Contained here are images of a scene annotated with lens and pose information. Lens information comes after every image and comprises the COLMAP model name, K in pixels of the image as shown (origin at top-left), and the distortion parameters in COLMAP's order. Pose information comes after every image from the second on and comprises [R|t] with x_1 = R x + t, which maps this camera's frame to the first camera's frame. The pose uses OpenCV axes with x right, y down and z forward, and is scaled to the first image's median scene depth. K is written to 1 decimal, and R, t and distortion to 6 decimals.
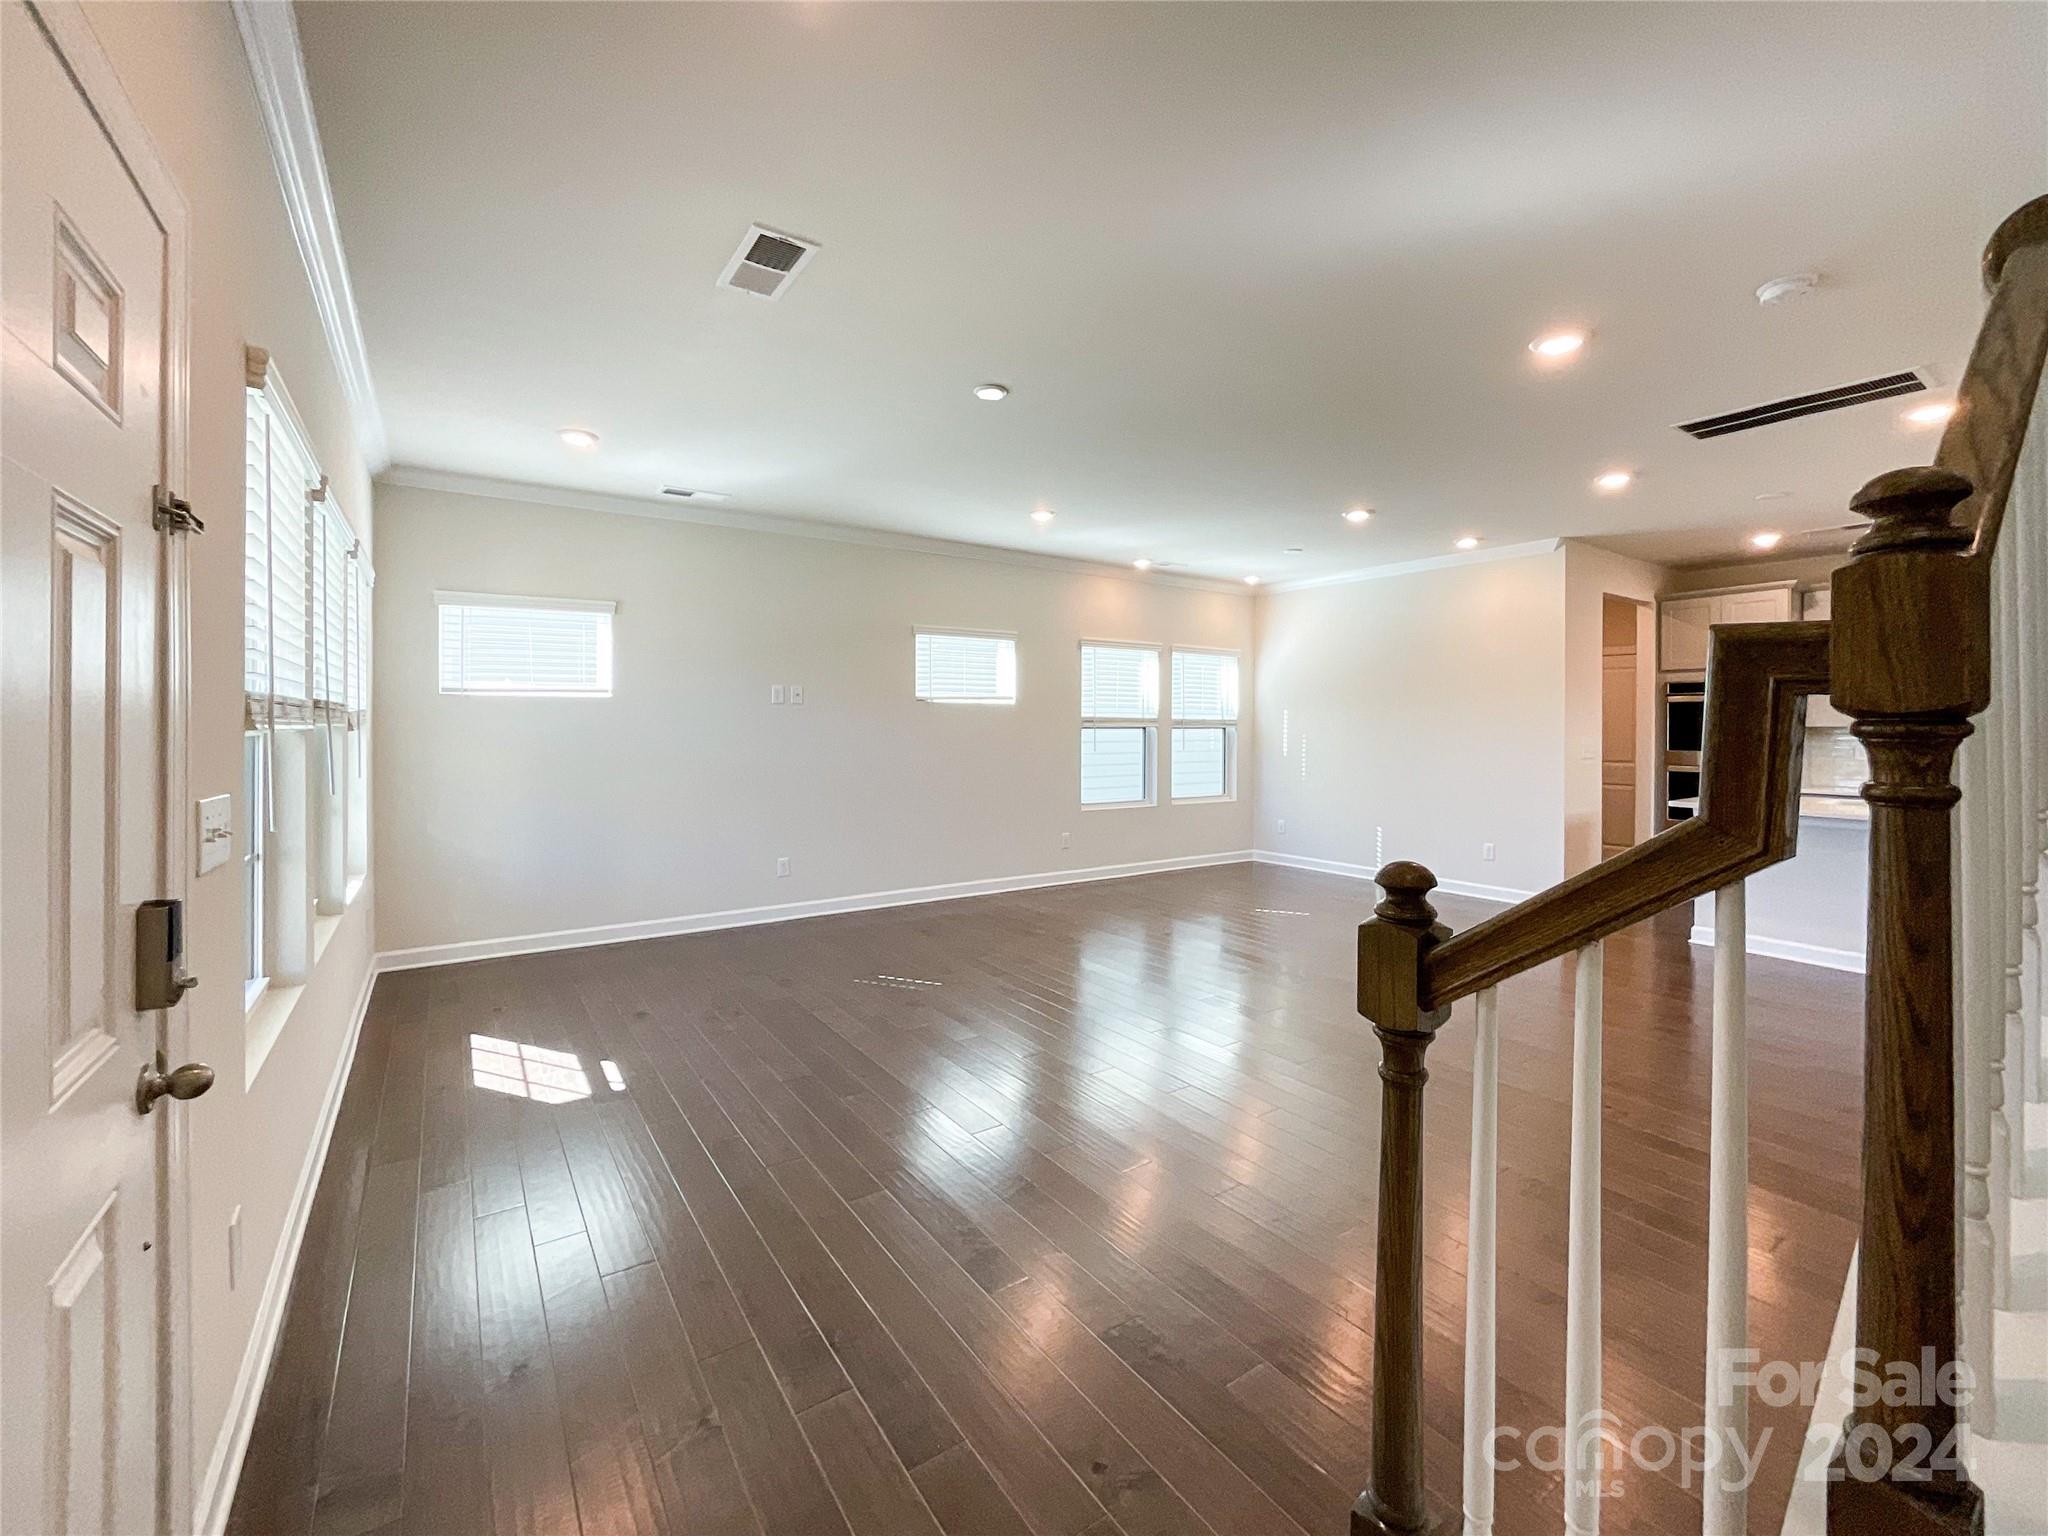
lens RADIAL K [[843.0, 0, 1010.7], [0, 843.0, 720.4], [0, 0, 1]] dist [-0.012910, 0.000055]
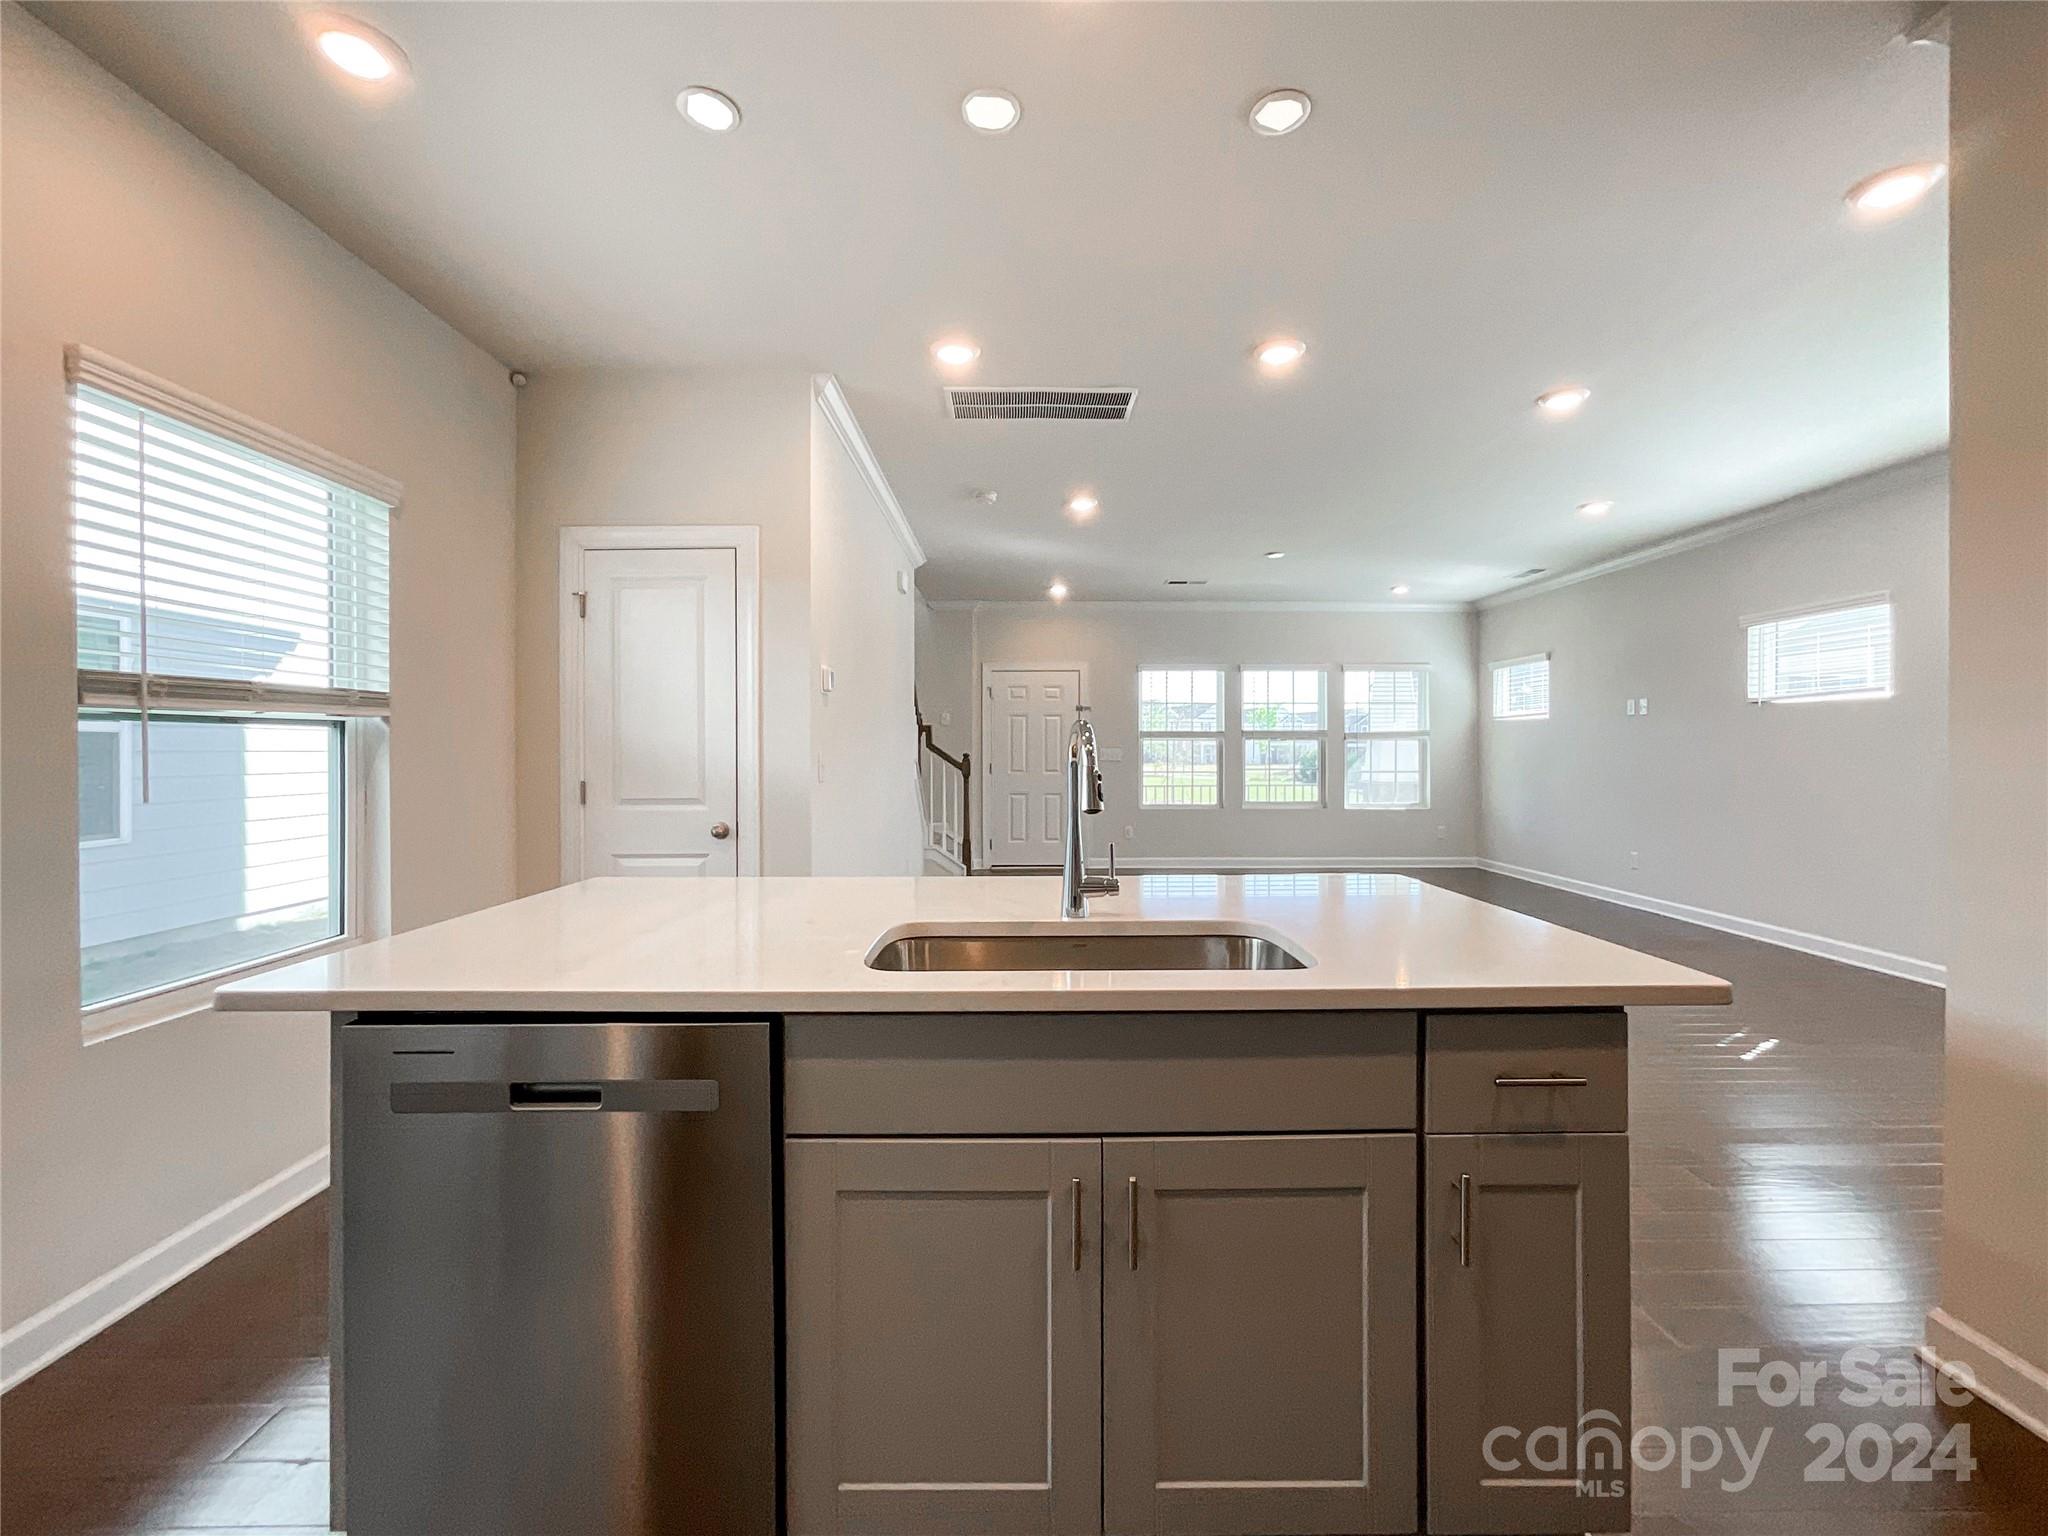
lens RADIAL K [[837.5, 0, 1029.1], [0, 837.5, 753.7], [0, 0, 1]] dist [-0.032646, 0.011785]
pose [[-0.547495, 0.003259, -0.836803, 0.909383], [0.004357, 0.999990, 0.001044, 0.021655], [0.836798, -0.003074, -0.547504, 0.780179]]
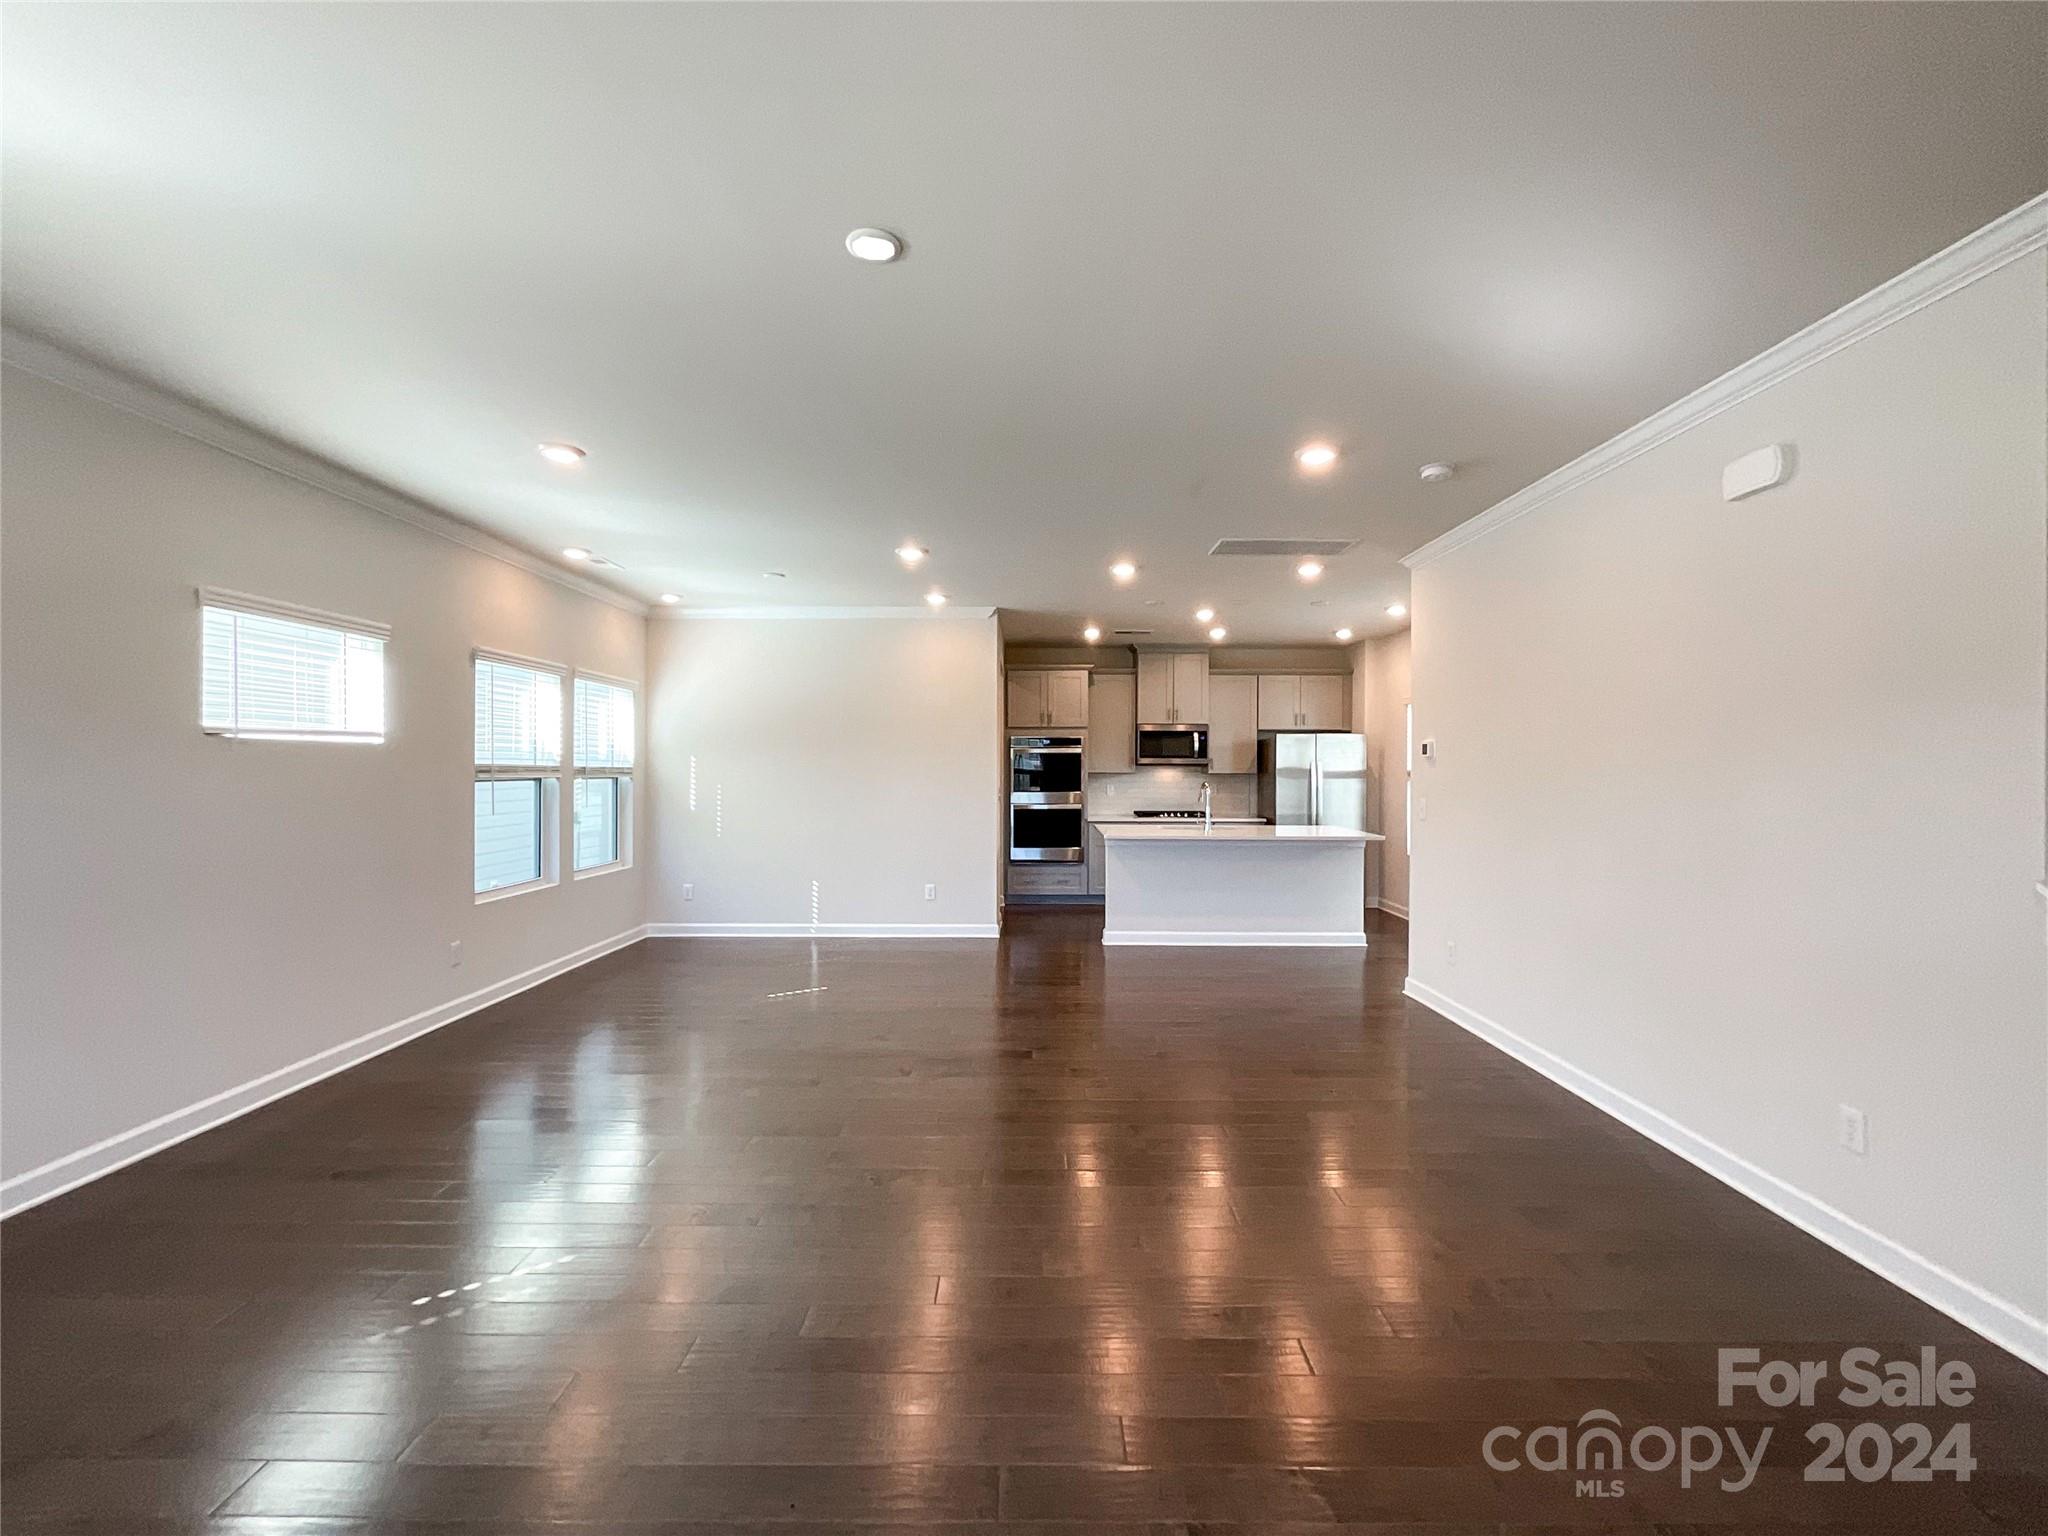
lens RADIAL K [[851.8, 0, 1028.0], [0, 851.8, 763.0], [0, 0, 1]] dist [-0.012381, 0.000489]
pose [[0.552940, 0.001006, 0.833220, -0.250969], [0.001609, 0.999996, -0.002275, -0.003755], [-0.833219, 0.002598, 0.552937, 0.281789]]
